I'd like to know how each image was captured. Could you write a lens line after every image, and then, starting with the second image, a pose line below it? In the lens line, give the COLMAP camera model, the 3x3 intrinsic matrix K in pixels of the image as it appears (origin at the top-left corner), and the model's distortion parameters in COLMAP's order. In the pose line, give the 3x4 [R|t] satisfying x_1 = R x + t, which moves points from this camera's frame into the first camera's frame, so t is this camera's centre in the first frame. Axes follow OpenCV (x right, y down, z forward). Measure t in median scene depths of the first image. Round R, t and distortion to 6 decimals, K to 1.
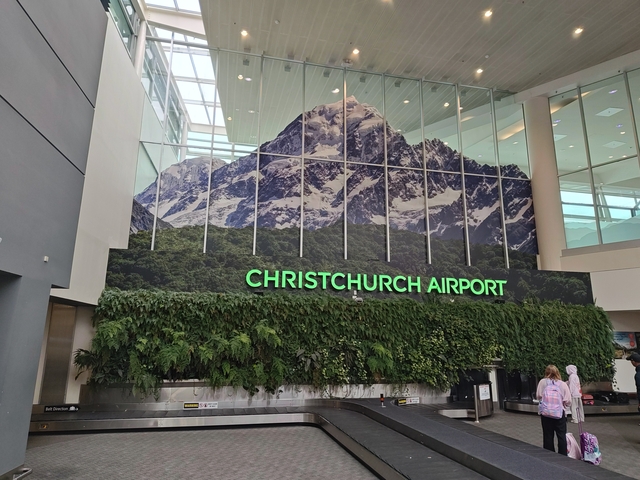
lens RADIAL K [[427.2, 0, 323.6], [0, 427.2, 237.8], [0, 0, 1]] dist [0.036651, -0.012599]
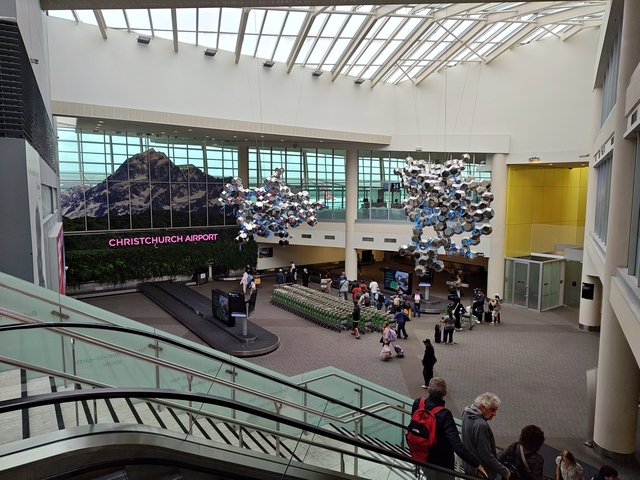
lens RADIAL K [[427.2, 0, 313.9], [0, 427.2, 234.4], [0, 0, 1]] dist [0.036651, -0.012599]
pose [[0.936340, -0.041561, 0.348626, 0.065740], [-0.069522, 0.951359, 0.300137, -0.729914], [-0.344142, -0.305267, 0.887907, -1.533084]]
